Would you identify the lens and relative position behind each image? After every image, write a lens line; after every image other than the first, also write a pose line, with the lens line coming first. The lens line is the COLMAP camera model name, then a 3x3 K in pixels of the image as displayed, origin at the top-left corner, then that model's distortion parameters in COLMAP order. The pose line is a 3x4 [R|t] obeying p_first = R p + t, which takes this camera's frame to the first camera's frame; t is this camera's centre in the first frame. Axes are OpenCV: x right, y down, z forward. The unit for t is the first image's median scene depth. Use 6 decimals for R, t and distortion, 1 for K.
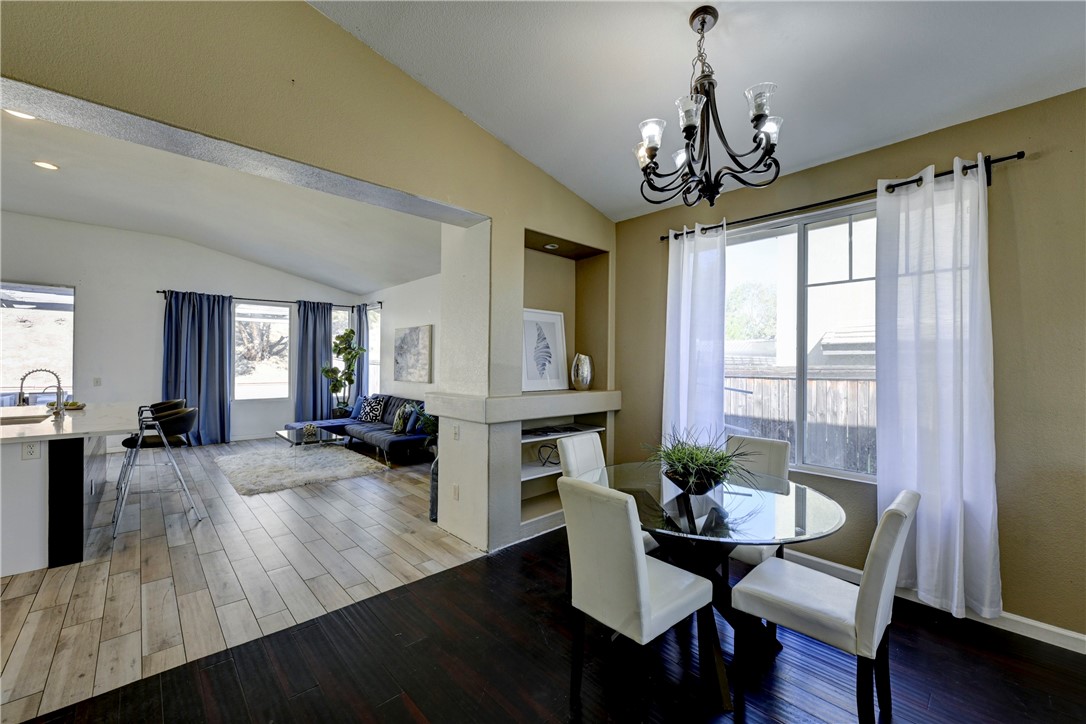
lens RADIAL K [[432.3, 0, 542.8], [0, 432.3, 359.9], [0, 0, 1]] dist [-0.001003, 0.000271]
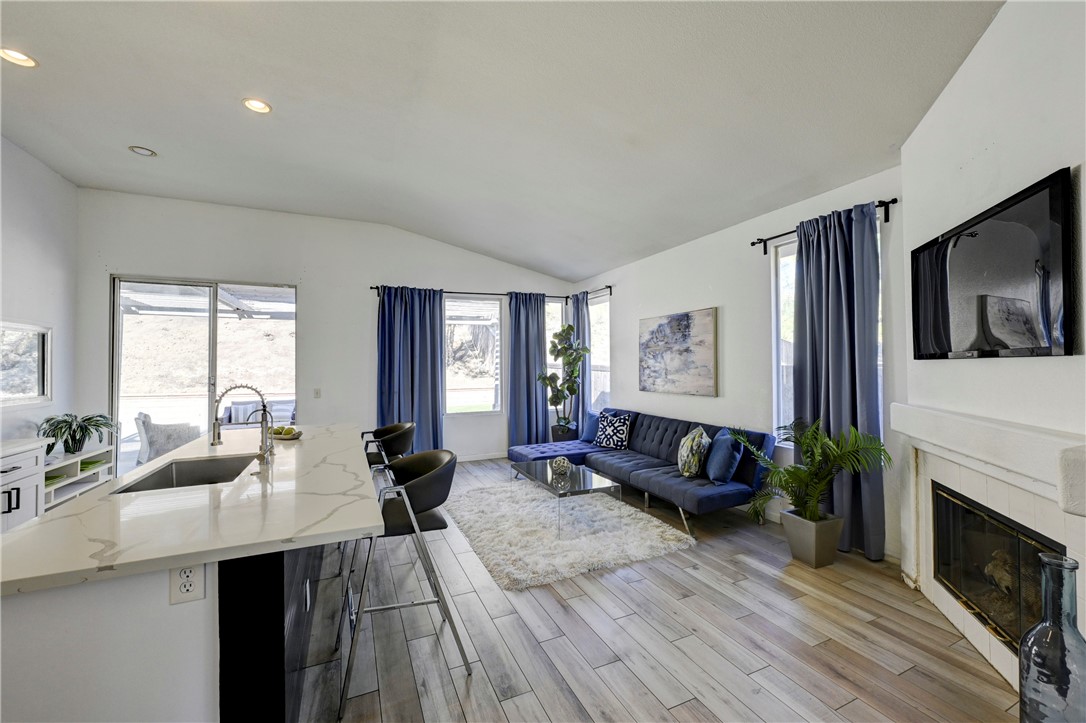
lens RADIAL K [[432.3, 0, 542.8], [0, 432.3, 359.4], [0, 0, 1]] dist [-0.001003, 0.000271]
pose [[0.947312, -0.020782, -0.319638, -0.271187], [0.018397, 0.999776, -0.010480, -0.000333], [0.319784, 0.004048, 0.947482, 0.270044]]
